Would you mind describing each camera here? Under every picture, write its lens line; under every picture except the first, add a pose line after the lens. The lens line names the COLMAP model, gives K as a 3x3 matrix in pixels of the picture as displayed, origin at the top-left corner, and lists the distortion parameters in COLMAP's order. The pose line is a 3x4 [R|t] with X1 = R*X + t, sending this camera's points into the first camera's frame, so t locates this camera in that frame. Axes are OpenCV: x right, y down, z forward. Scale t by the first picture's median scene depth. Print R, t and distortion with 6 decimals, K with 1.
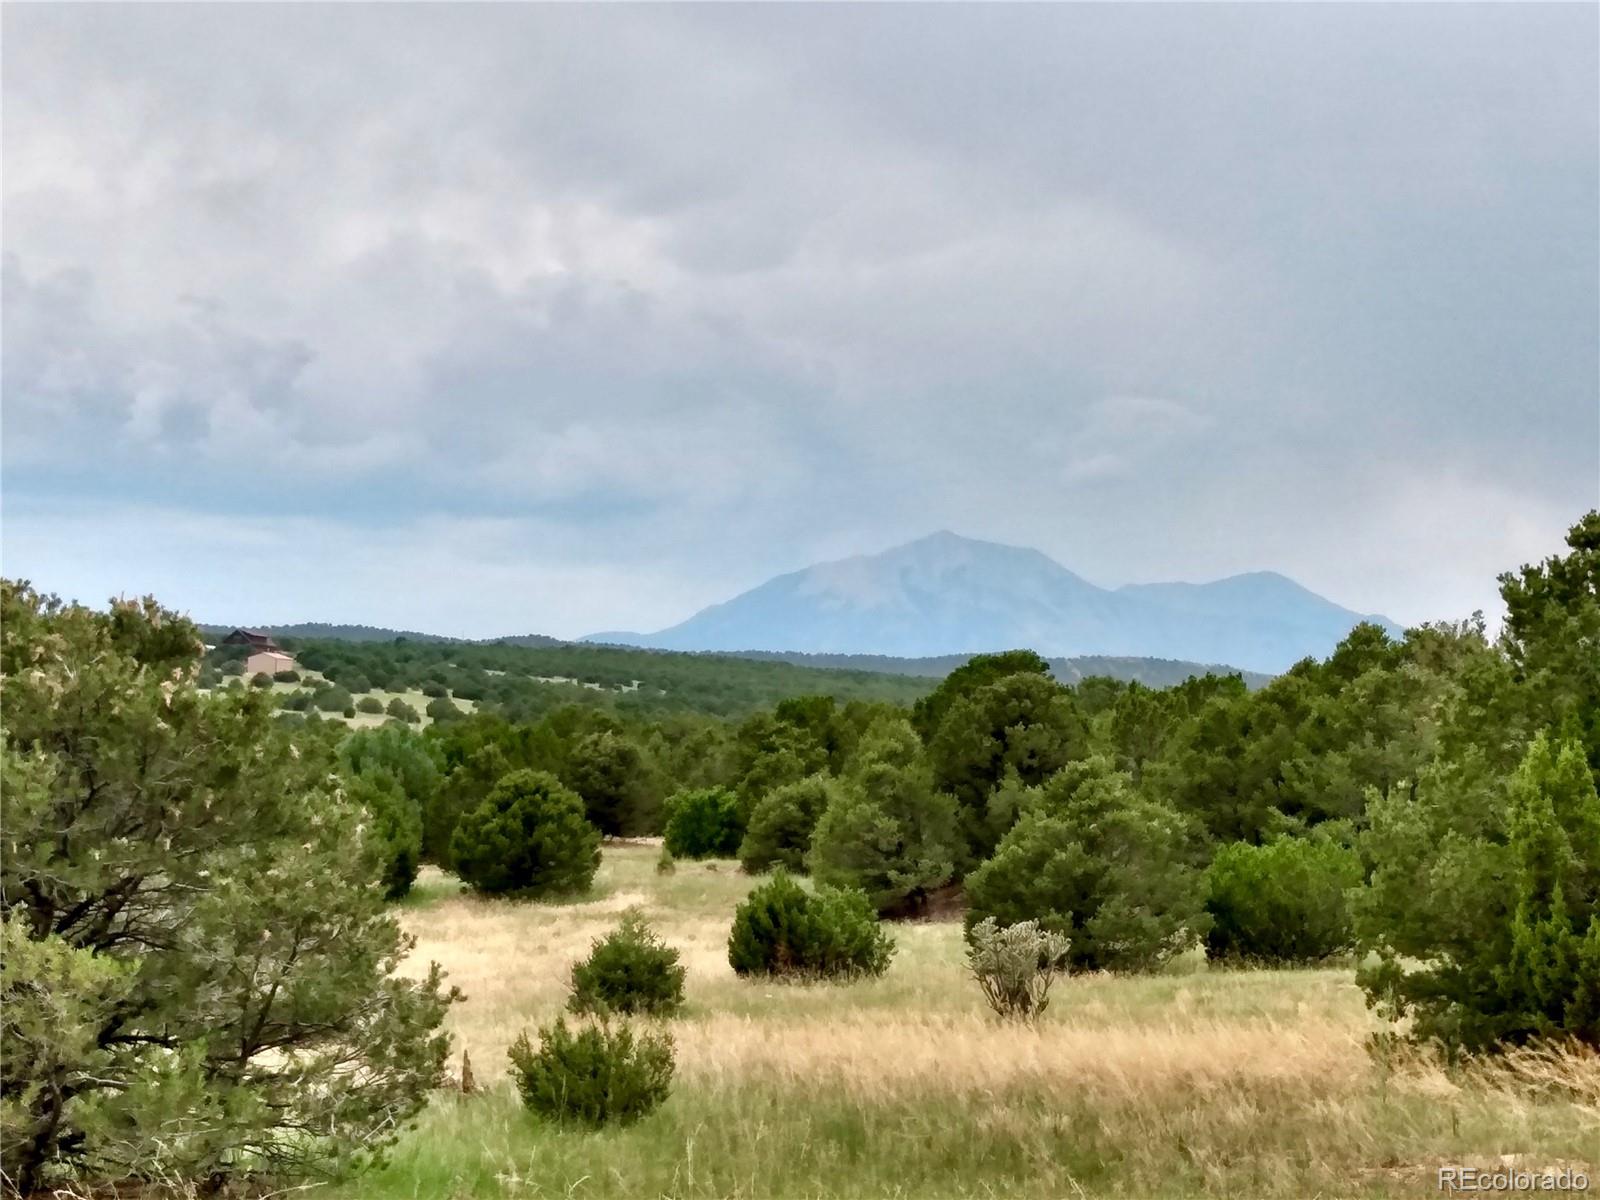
lens RADIAL K [[4753.3, 0, 807.9], [0, 4753.3, 489.8], [0, 0, 1]] dist [0.359649, 0.000000]
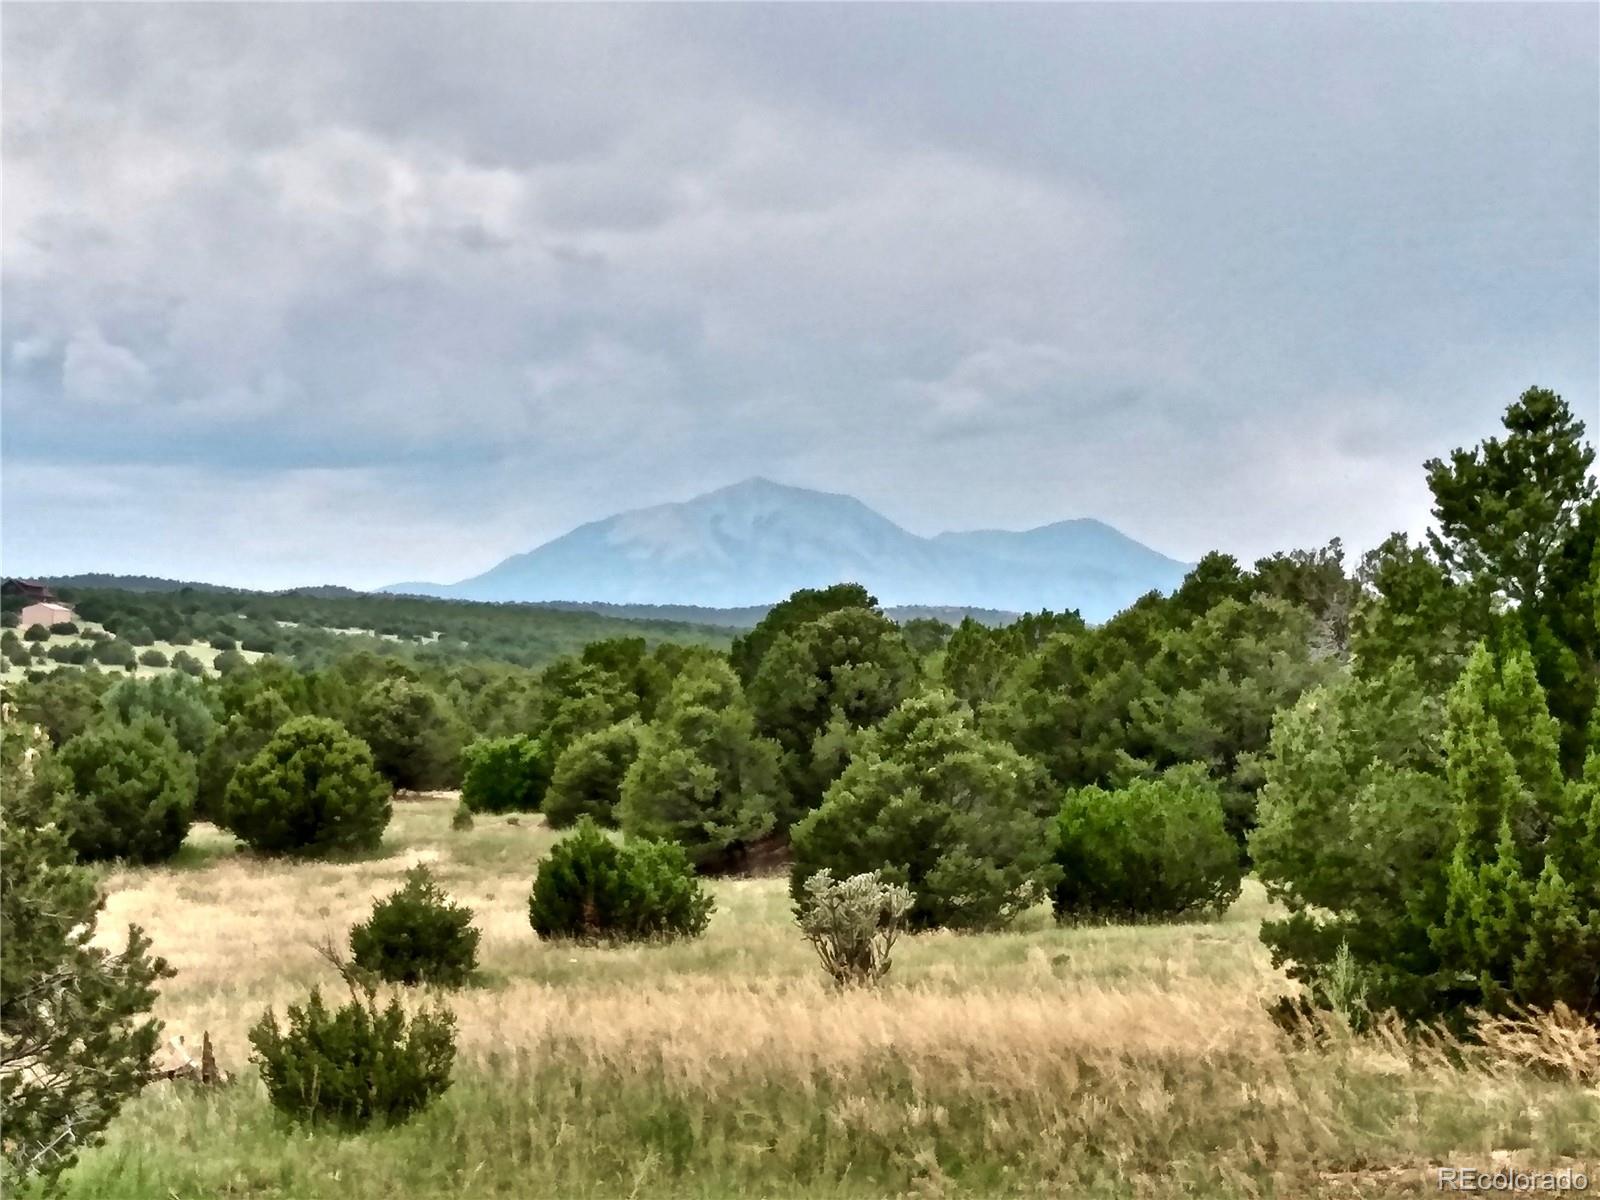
lens RADIAL K [[4753.3, 0, 855.9], [0, 4753.3, 538.7], [0, 0, 1]] dist [0.359649, 0.000000]
pose [[0.998715, -0.003902, 0.050538, -0.000384], [0.002967, 0.999823, 0.018559, 0.012402], [-0.050601, -0.018385, 0.998550, 0.123300]]
